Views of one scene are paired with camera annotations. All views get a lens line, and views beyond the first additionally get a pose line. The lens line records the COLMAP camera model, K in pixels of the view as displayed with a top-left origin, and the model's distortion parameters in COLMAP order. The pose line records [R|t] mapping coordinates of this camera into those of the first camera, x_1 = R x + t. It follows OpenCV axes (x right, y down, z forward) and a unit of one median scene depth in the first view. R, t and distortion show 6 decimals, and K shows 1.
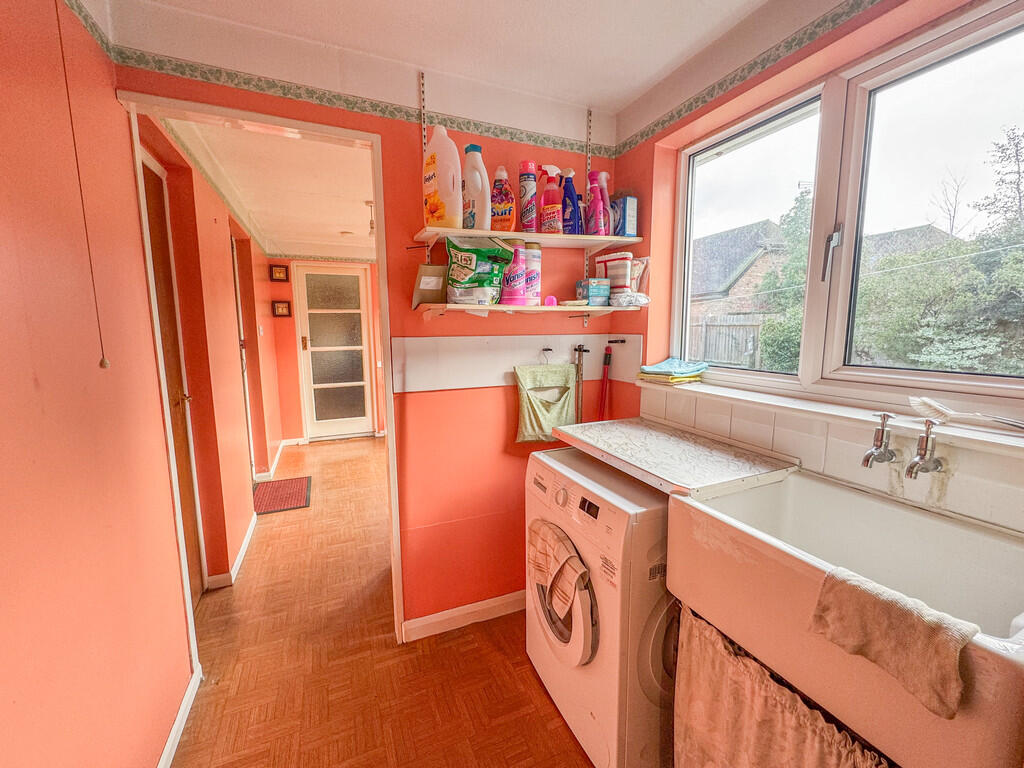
lens RADIAL K [[425.2, 0, 511.8], [0, 425.2, 384.8], [0, 0, 1]] dist [-0.004821, 0.000710]
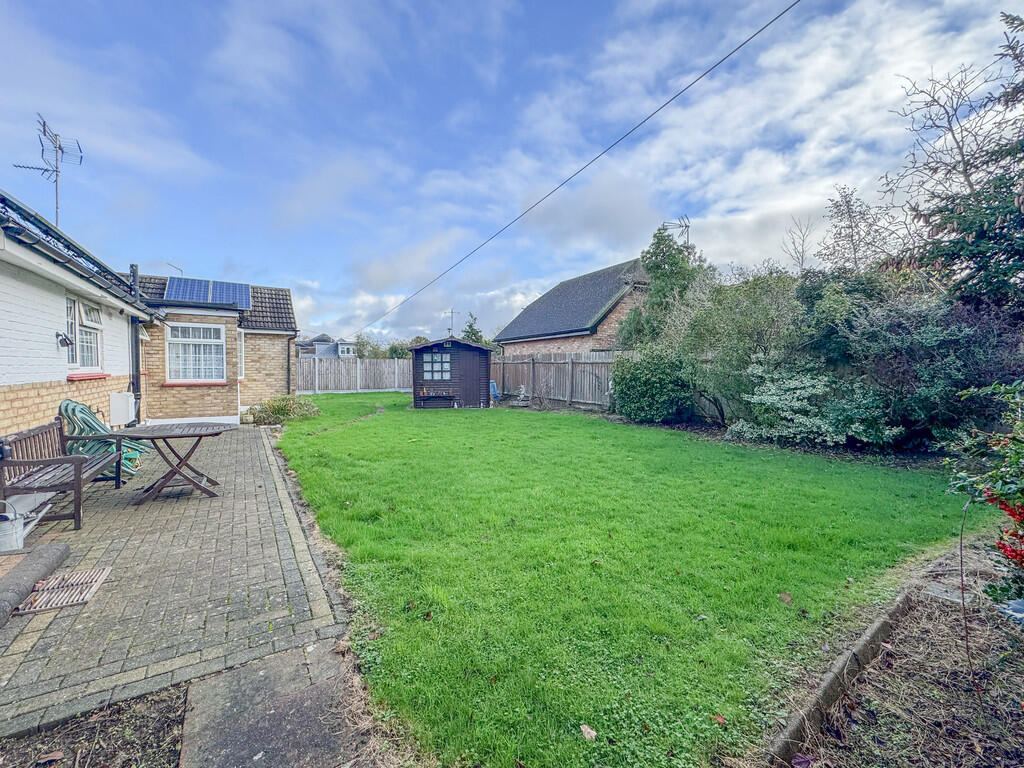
lens RADIAL K [[425.2, 0, 512.0], [0, 425.2, 383.3], [0, 0, 1]] dist [-0.004821, 0.000710]
pose [[0.987611, 0.011660, 0.156491, 0.246155], [0.003531, 0.995332, -0.096443, -0.008603], [-0.156885, 0.095800, 0.982960, 0.154431]]
